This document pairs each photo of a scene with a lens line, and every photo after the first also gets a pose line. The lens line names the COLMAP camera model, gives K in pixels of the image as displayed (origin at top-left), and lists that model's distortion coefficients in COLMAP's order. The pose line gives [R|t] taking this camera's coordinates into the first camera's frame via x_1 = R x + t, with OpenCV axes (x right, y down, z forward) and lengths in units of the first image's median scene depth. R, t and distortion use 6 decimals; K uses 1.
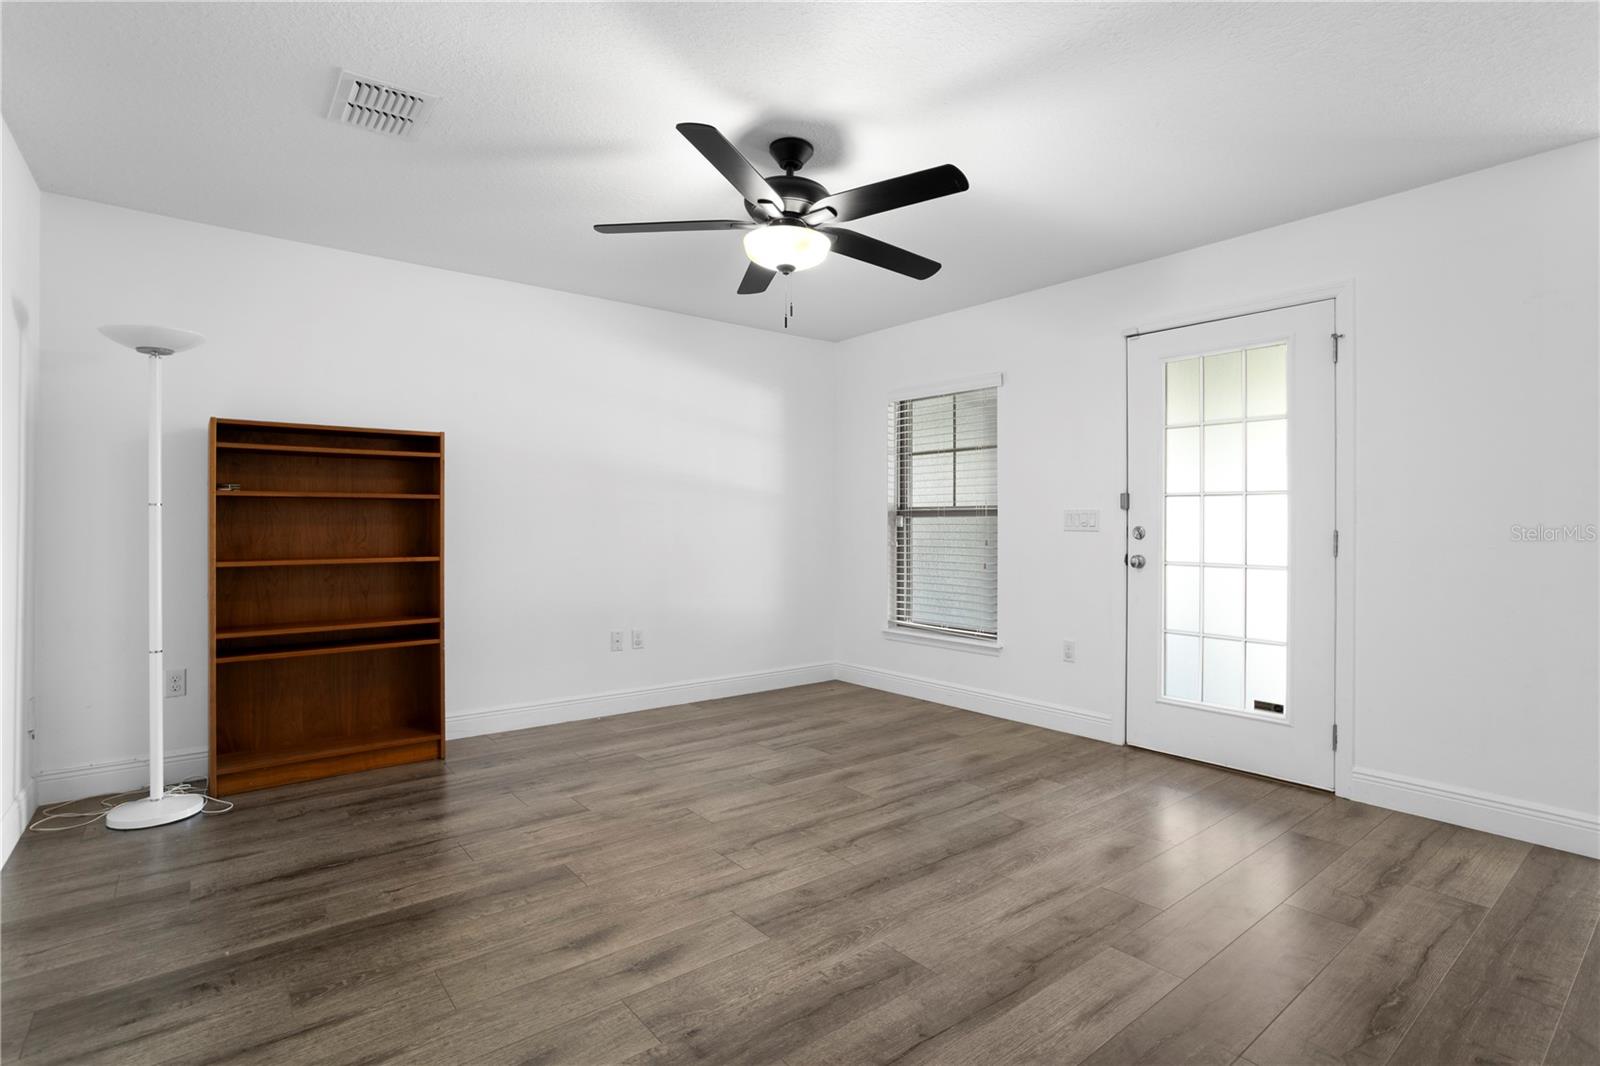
lens RADIAL K [[778.0, 0, 800.6], [0, 778.0, 526.8], [0, 0, 1]] dist [-0.057480, 0.033902]
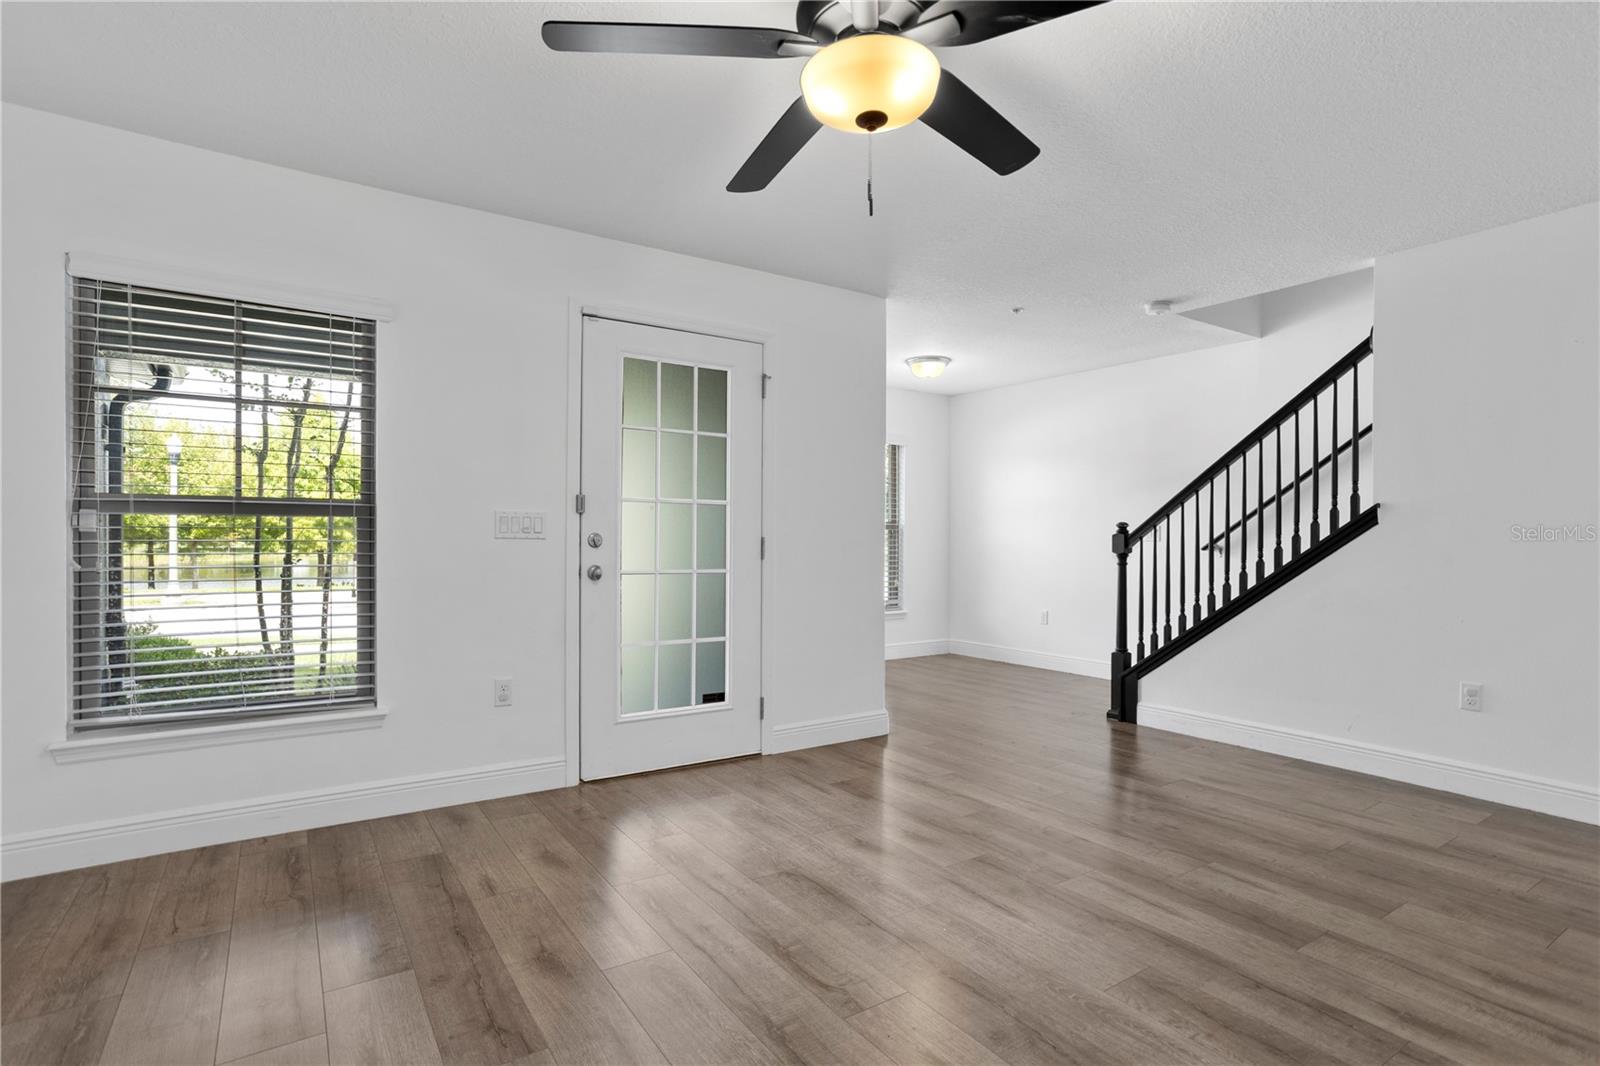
lens RADIAL K [[790.0, 0, 794.1], [0, 790.0, 554.4], [0, 0, 1]] dist [-0.056582, 0.035645]
pose [[0.084781, -0.022891, 0.996137, -0.519009], [-0.006014, 0.999706, 0.023484, 0.001065], [-0.996381, -0.007981, 0.084618, 0.805532]]
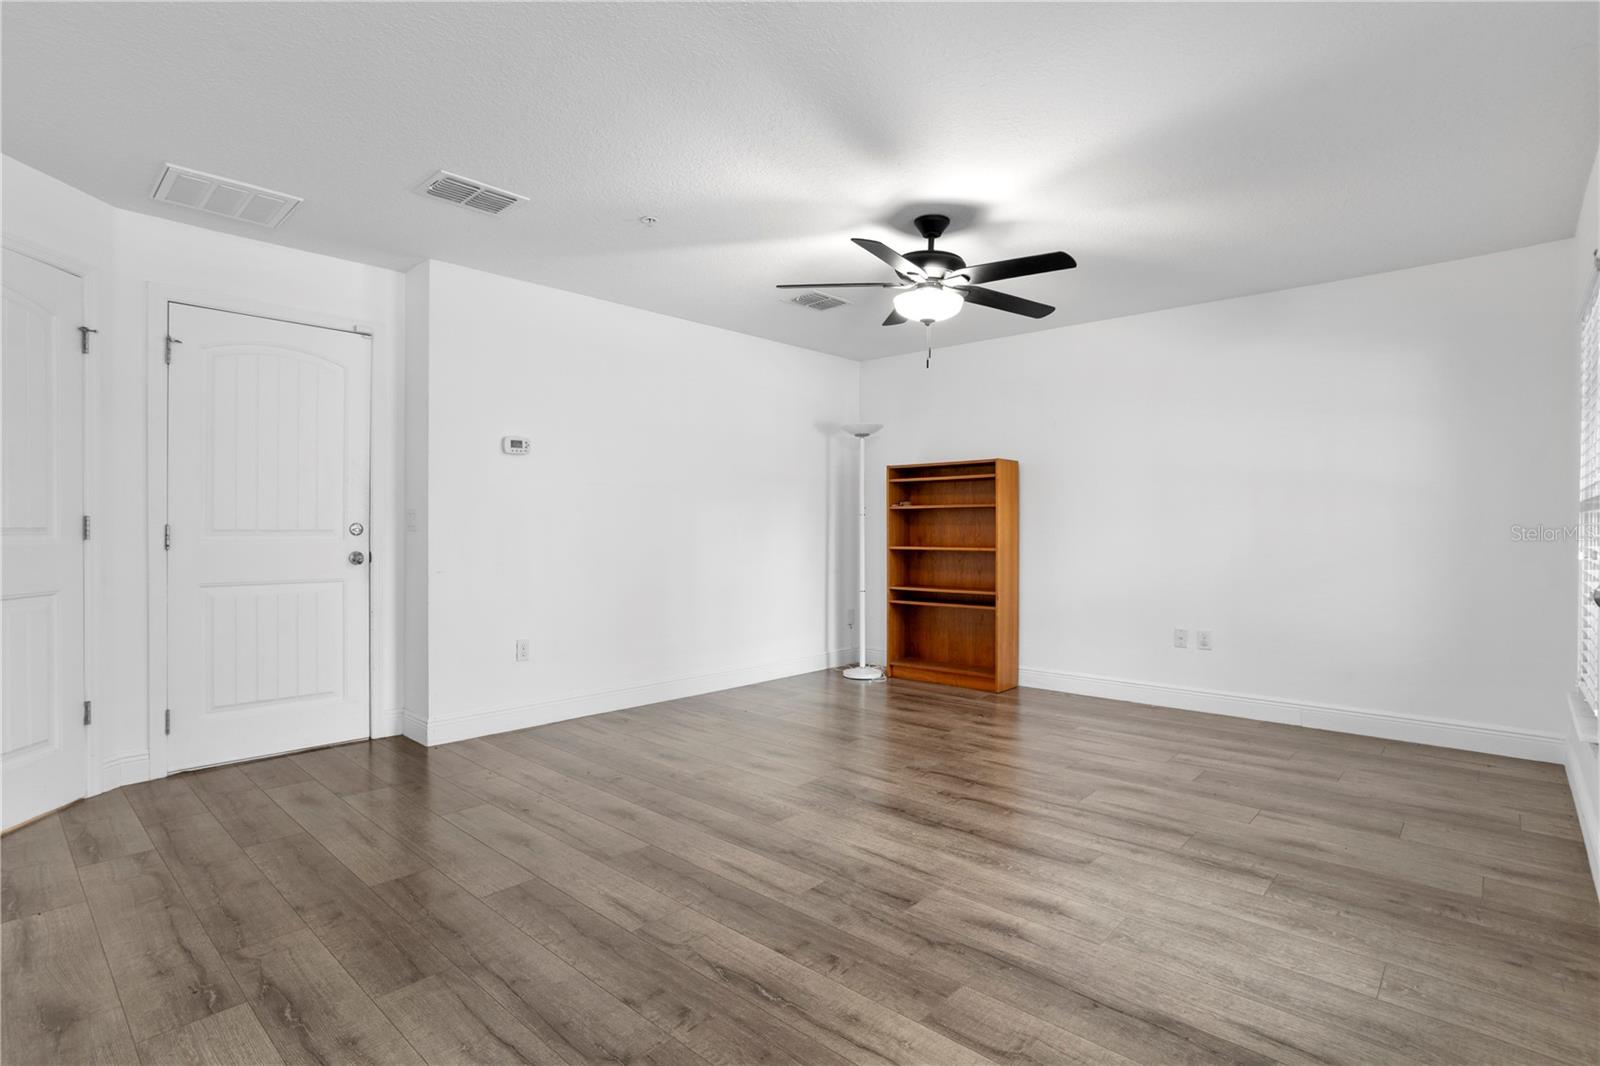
lens RADIAL K [[778.0, 0, 800.6], [0, 778.0, 526.8], [0, 0, 1]] dist [-0.057480, 0.033902]
pose [[0.160940, -0.000812, -0.986964, 0.962715], [-0.001502, 0.999998, -0.001067, 0.002965], [0.986963, 0.001654, 0.160938, 0.472549]]
